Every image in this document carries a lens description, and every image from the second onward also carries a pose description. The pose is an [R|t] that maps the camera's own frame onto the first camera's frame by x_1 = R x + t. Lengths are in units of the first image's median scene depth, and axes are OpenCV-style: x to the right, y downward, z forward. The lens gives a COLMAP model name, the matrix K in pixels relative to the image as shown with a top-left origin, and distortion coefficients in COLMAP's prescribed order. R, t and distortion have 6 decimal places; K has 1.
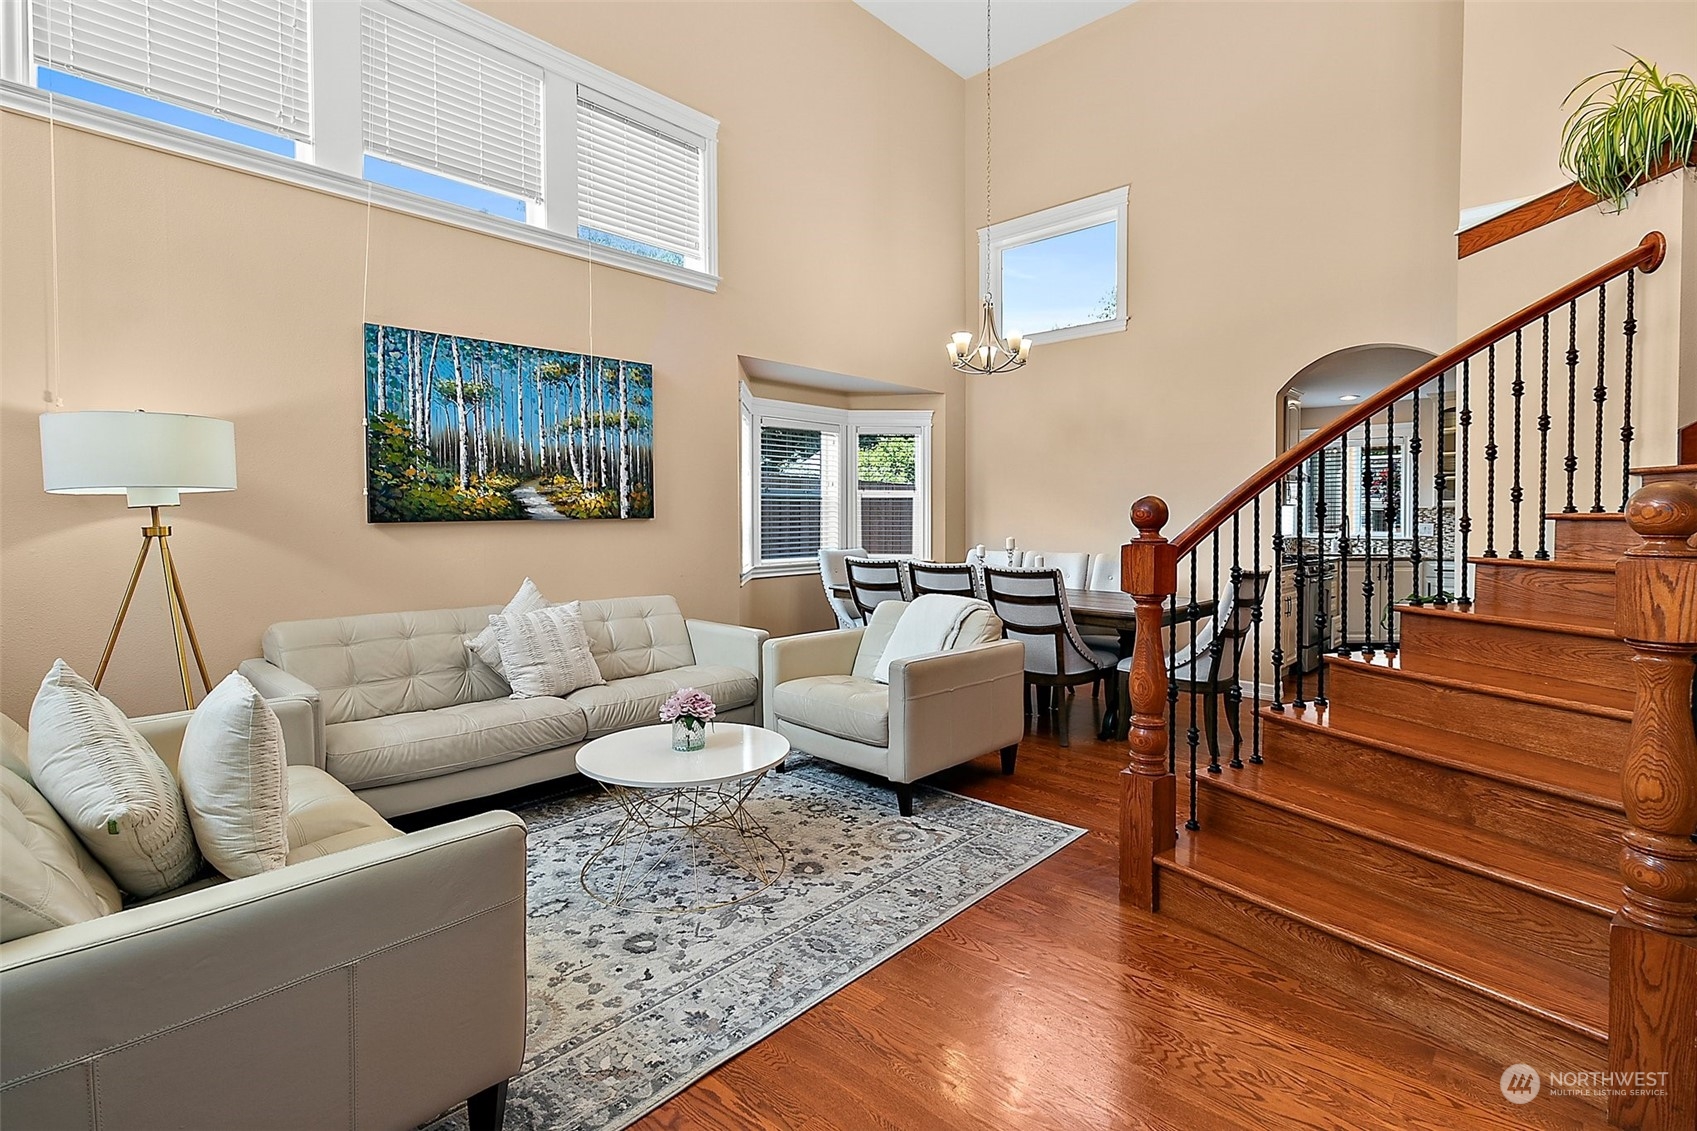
lens RADIAL K [[786.8, 0, 854.1], [0, 786.8, 530.1], [0, 0, 1]] dist [0.008989, 0.000064]
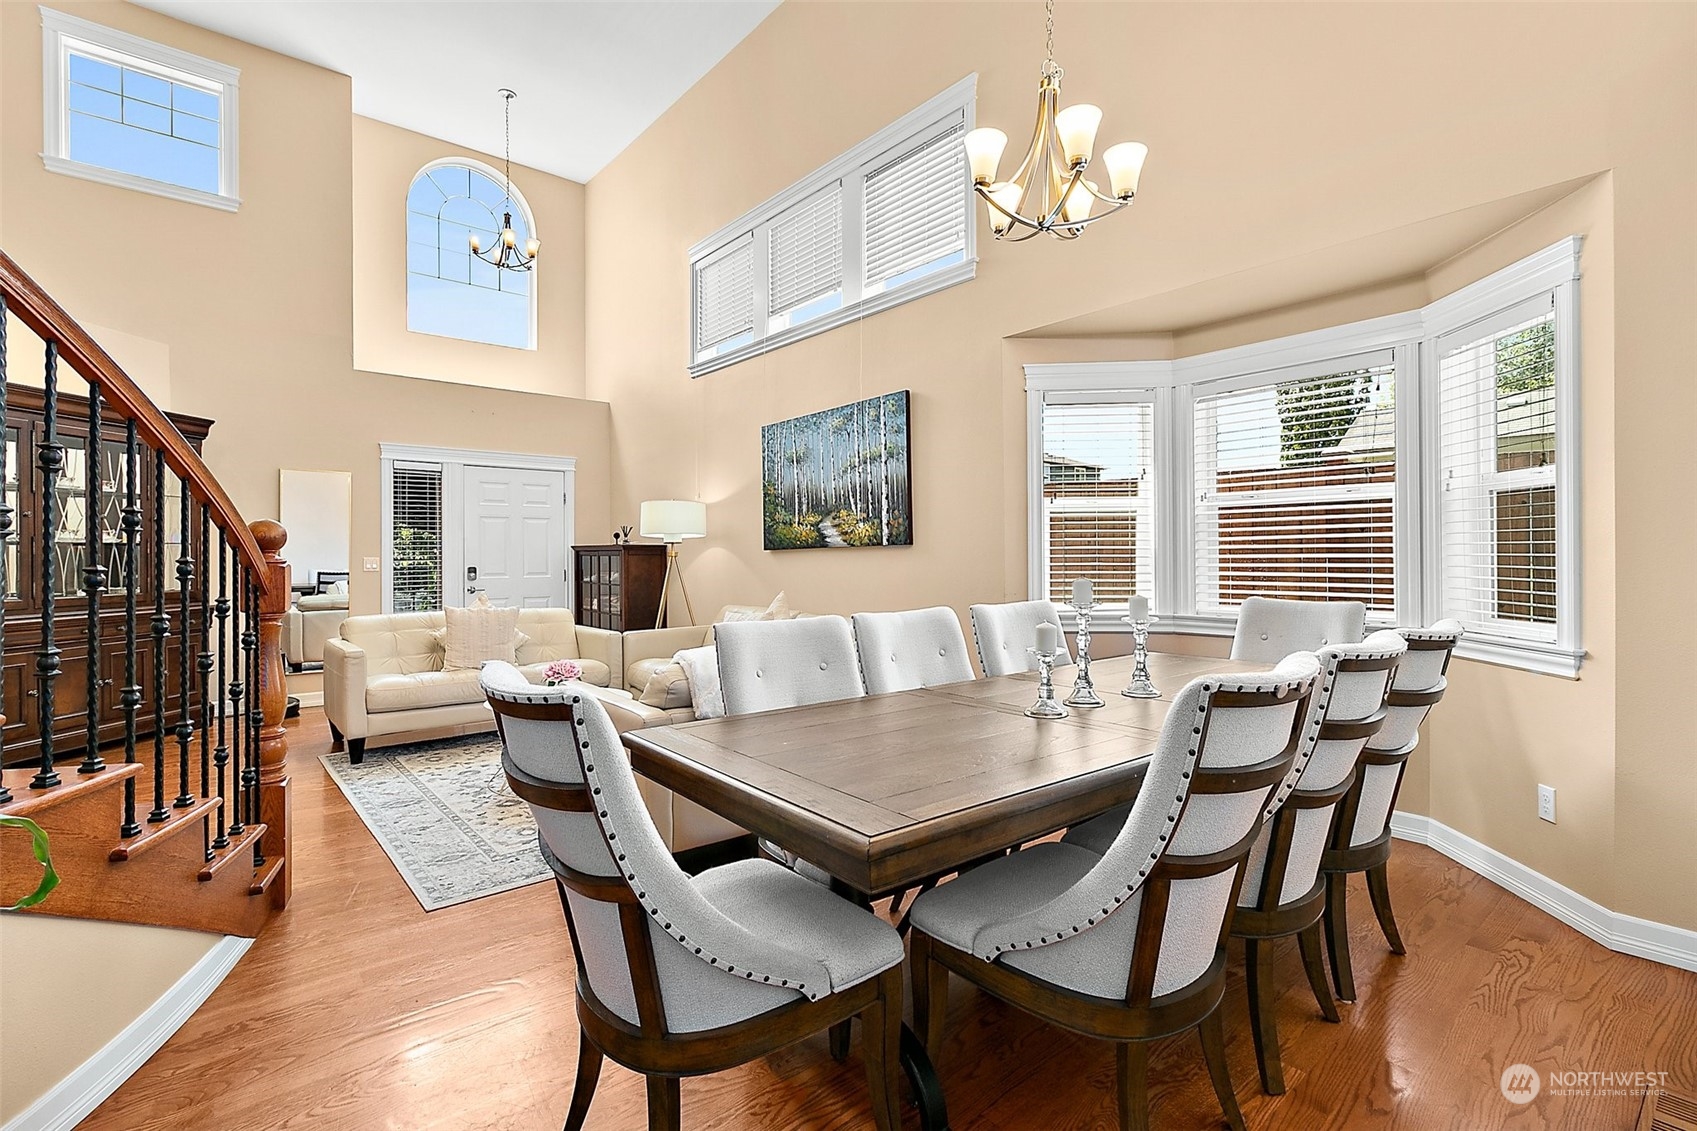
lens RADIAL K [[786.8, 0, 849.2], [0, 786.8, 558.1], [0, 0, 1]] dist [0.008989, 0.000064]
pose [[-0.122878, 0.000652, -0.992422, 0.813073], [-0.014878, 0.999886, 0.002499, 0.000168], [0.992310, 0.015072, -0.122855, 1.169915]]
